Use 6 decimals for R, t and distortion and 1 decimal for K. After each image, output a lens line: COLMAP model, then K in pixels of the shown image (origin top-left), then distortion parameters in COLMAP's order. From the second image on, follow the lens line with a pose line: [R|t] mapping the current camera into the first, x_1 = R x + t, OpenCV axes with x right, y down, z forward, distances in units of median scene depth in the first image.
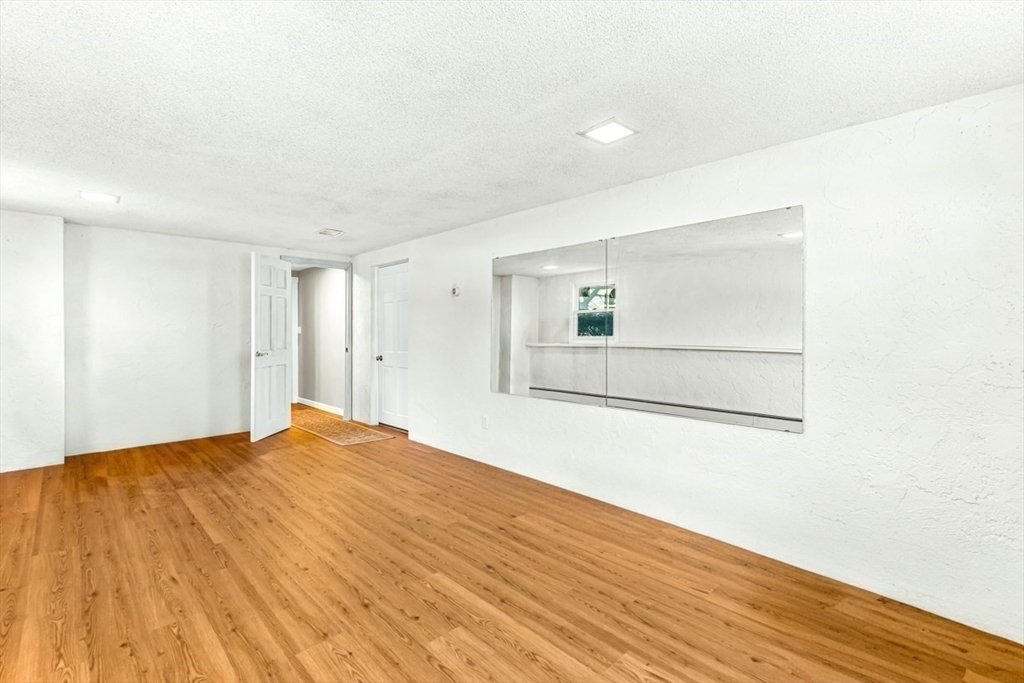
lens RADIAL K [[460.3, 0, 511.1], [0, 460.3, 338.7], [0, 0, 1]] dist [-0.005486, 0.001568]
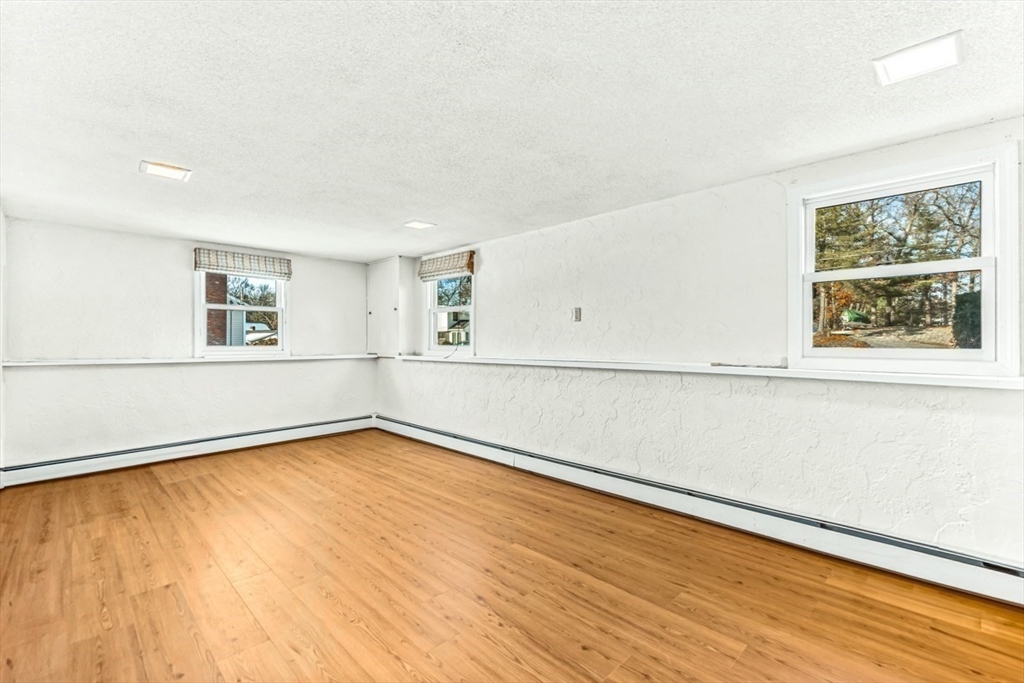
lens RADIAL K [[460.3, 0, 510.7], [0, 460.3, 342.4], [0, 0, 1]] dist [-0.005486, 0.001568]
pose [[-0.999999, -0.001548, -0.000702, -0.637714], [-0.001553, 0.999974, 0.006998, -0.008809], [0.000691, 0.006999, -0.999975, 2.041390]]
